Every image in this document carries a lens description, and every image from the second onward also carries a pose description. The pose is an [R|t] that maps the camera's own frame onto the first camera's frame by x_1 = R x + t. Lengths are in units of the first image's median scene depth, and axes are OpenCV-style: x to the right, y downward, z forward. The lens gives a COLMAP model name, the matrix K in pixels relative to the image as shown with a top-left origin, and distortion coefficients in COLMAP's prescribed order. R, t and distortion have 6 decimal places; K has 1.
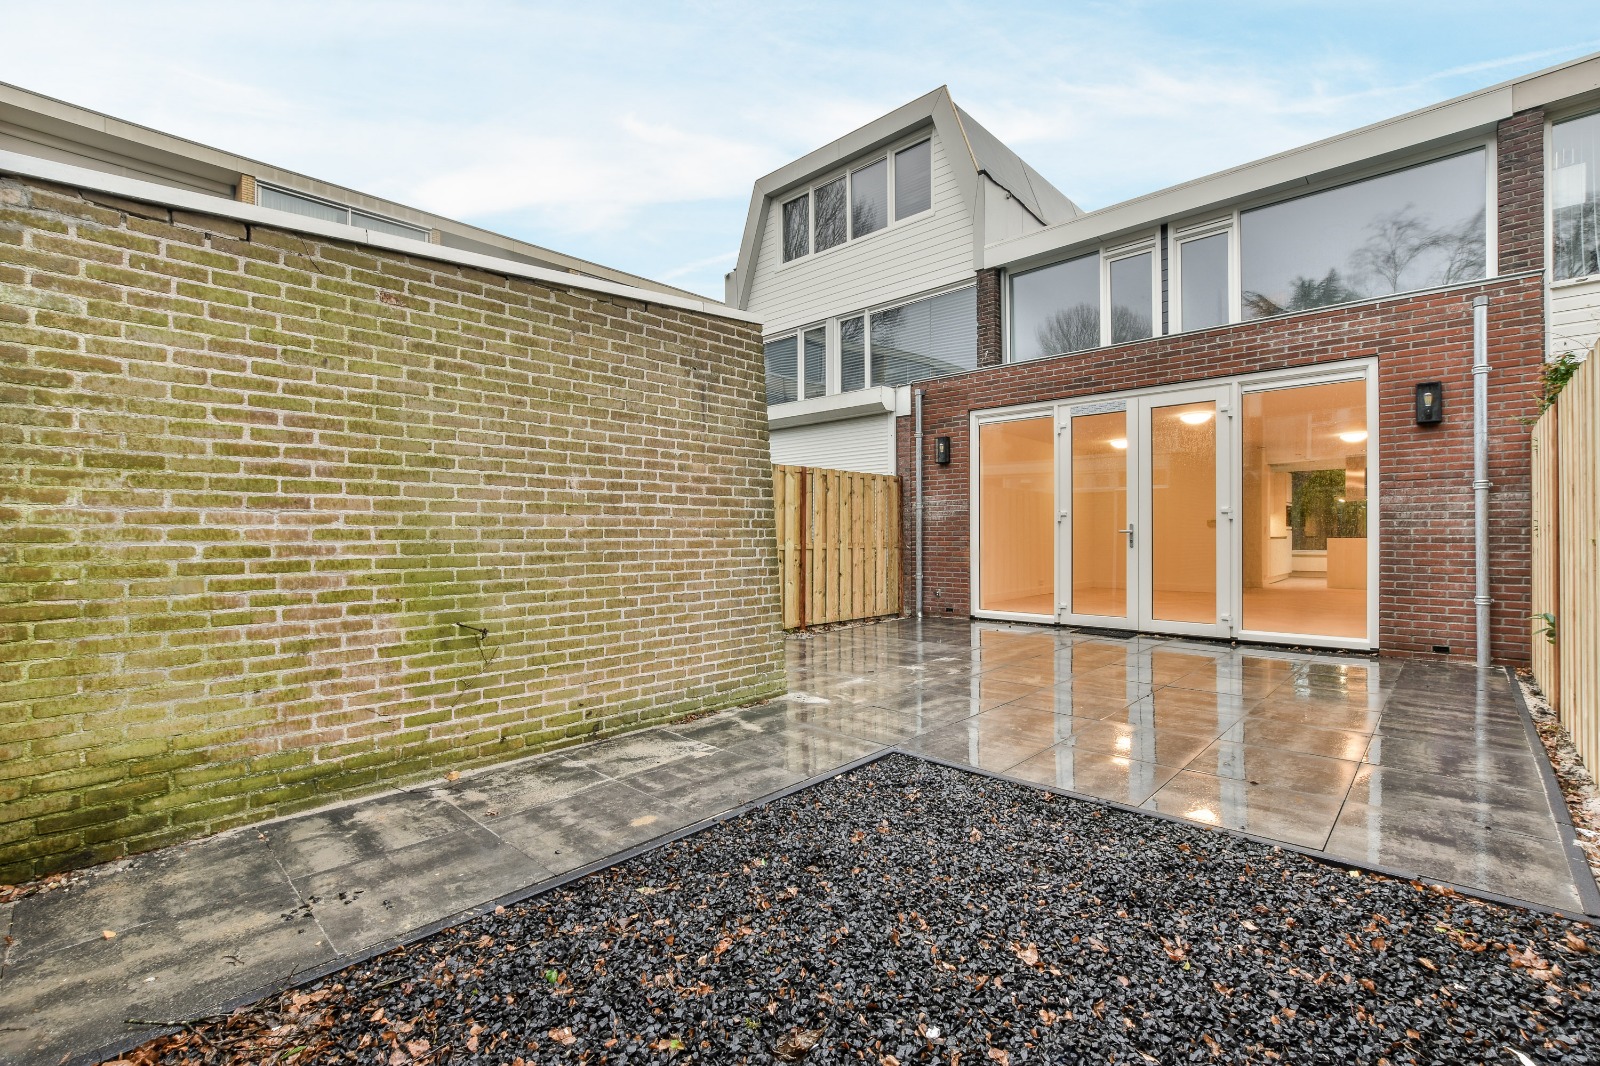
lens RADIAL K [[697.1, 0, 812.4], [0, 697.1, 532.4], [0, 0, 1]] dist [-0.023551, 0.008211]
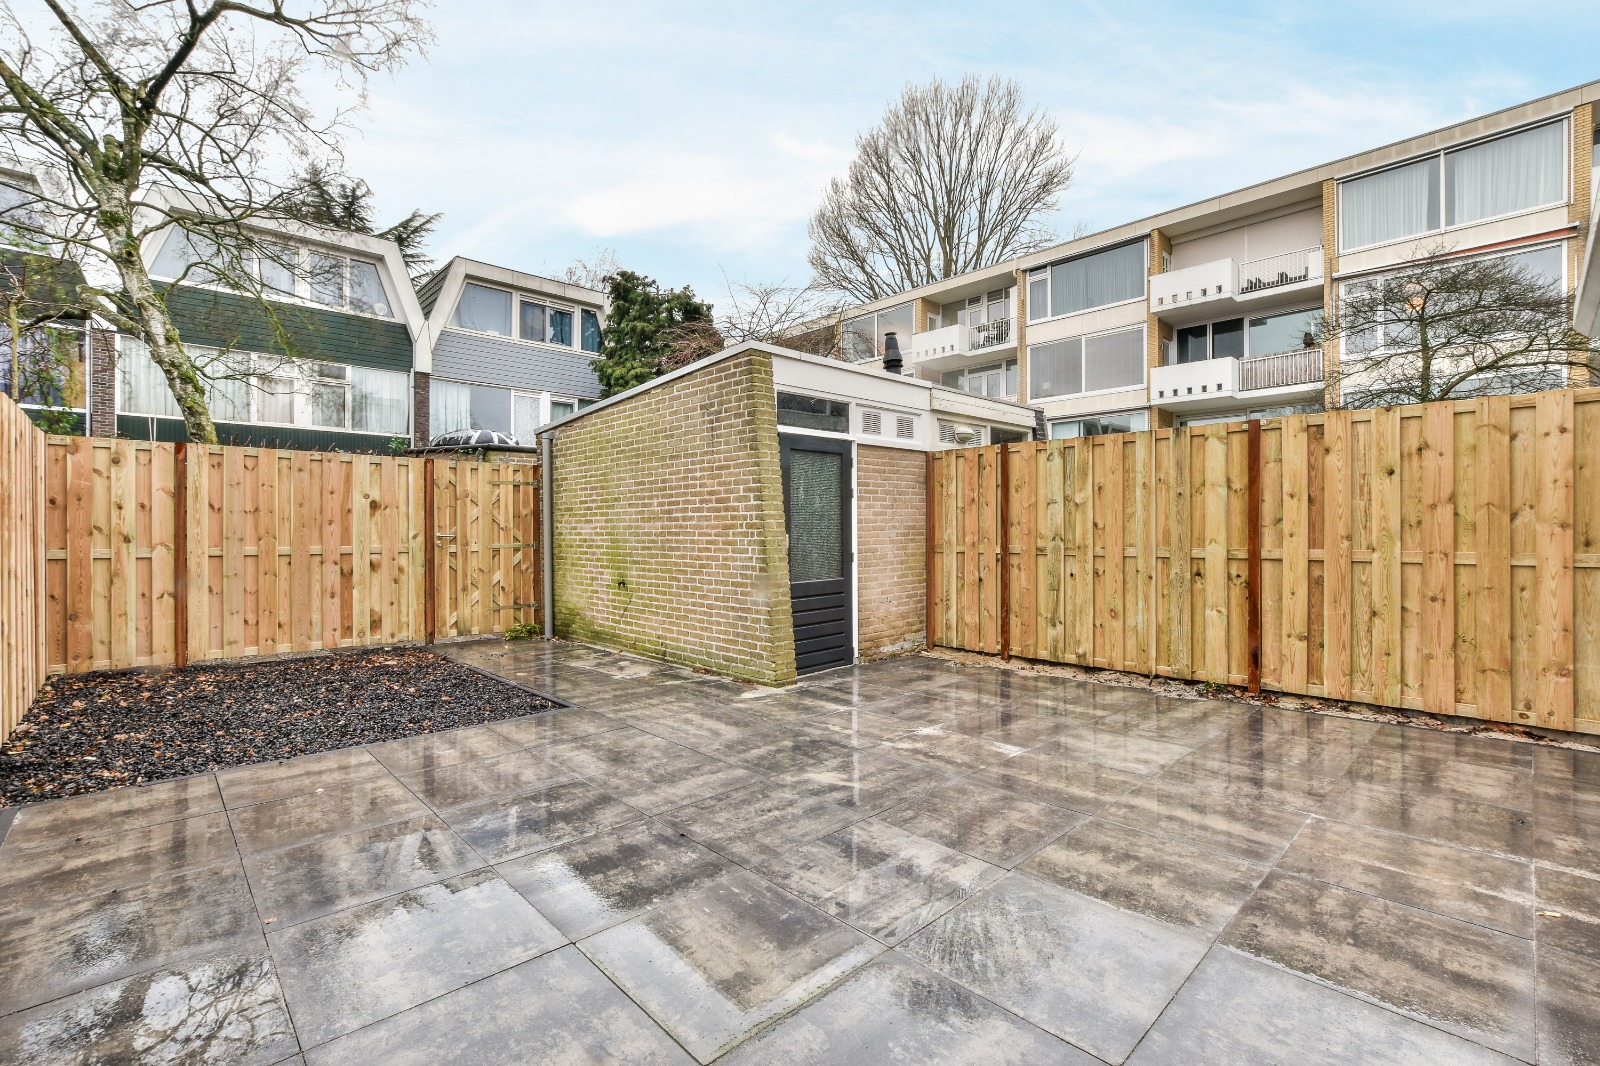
lens RADIAL K [[697.1, 0, 812.4], [0, 697.1, 532.4], [0, 0, 1]] dist [-0.023551, 0.008211]
pose [[-0.039632, 0.006099, -0.999196, 1.147722], [0.005860, 0.999966, 0.005871, -0.008200], [0.999197, -0.005623, -0.039667, 1.253523]]
